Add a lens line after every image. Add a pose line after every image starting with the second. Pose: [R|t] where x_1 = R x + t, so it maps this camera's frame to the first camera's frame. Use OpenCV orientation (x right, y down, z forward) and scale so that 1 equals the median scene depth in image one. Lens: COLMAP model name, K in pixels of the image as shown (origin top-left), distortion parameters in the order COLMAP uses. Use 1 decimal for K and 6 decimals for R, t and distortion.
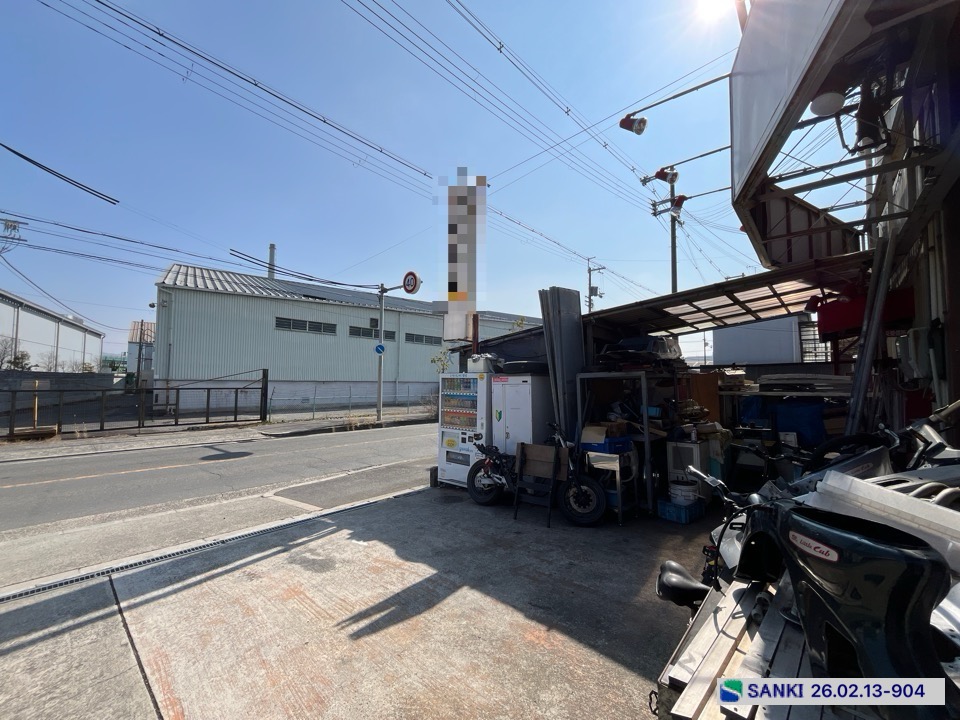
lens RADIAL K [[389.2, 0, 476.9], [0, 389.2, 360.4], [0, 0, 1]] dist [-0.003200, 0.000013]
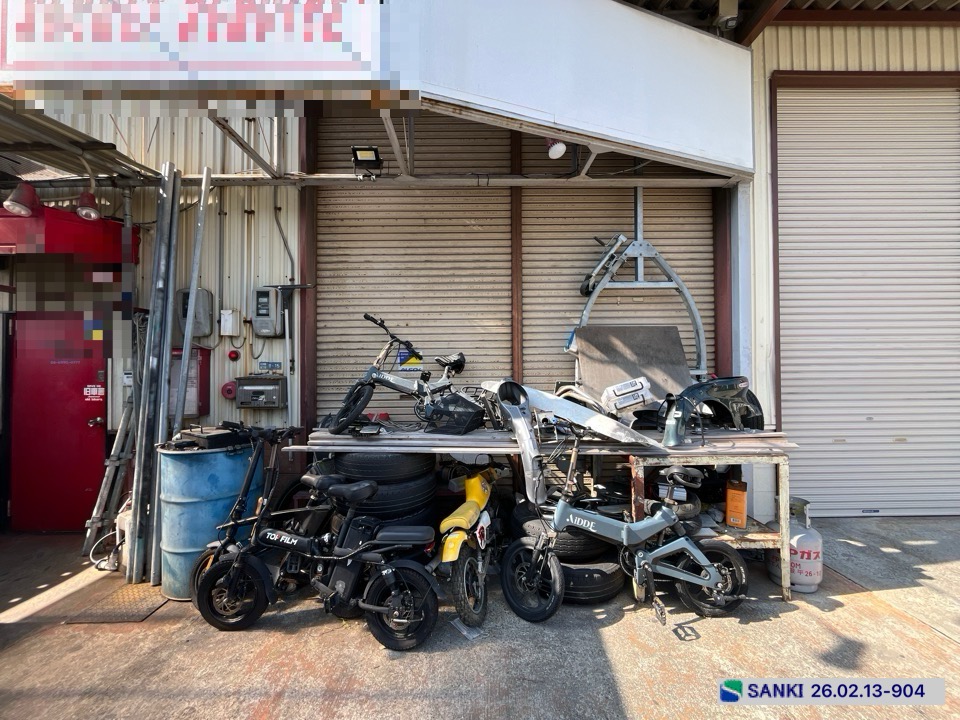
lens RADIAL K [[389.2, 0, 476.9], [0, 389.2, 360.4], [0, 0, 1]] dist [-0.003200, 0.000013]
pose [[-0.672142, 0.004093, 0.740411, -0.003091], [-0.038417, 0.998445, -0.040393, 0.080787], [-0.739425, -0.055594, -0.670939, 0.783741]]
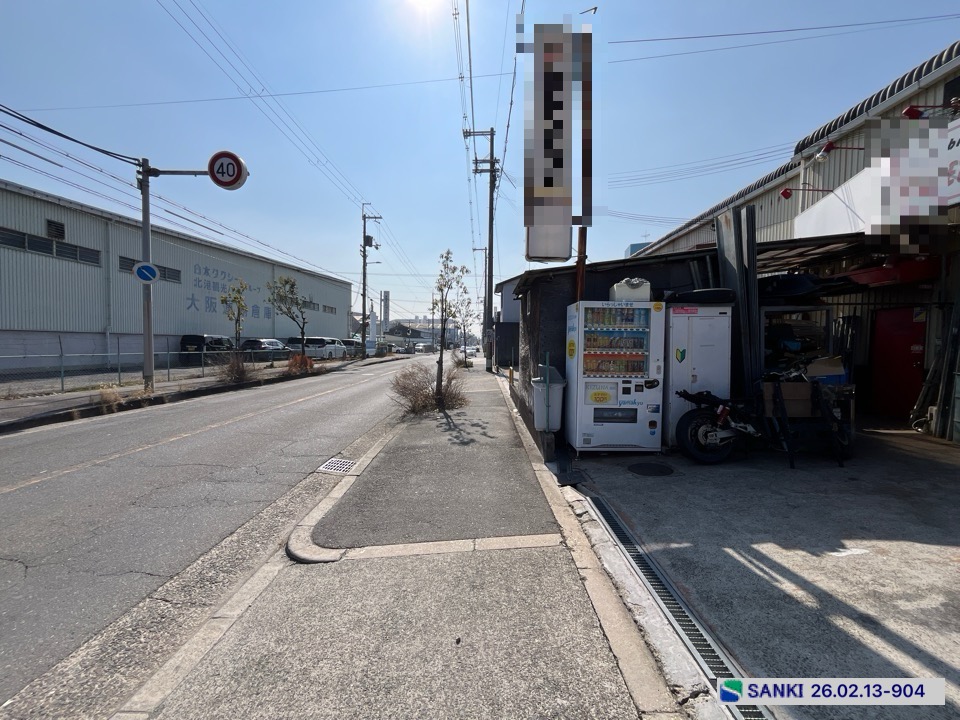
lens RADIAL K [[389.2, 0, 476.8], [0, 389.2, 360.8], [0, 0, 1]] dist [-0.003200, 0.000013]
pose [[0.756621, -0.029144, 0.653204, -0.953140], [-0.038725, 0.995255, 0.089261, 0.116628], [-0.652706, -0.092832, 0.751903, 0.802545]]
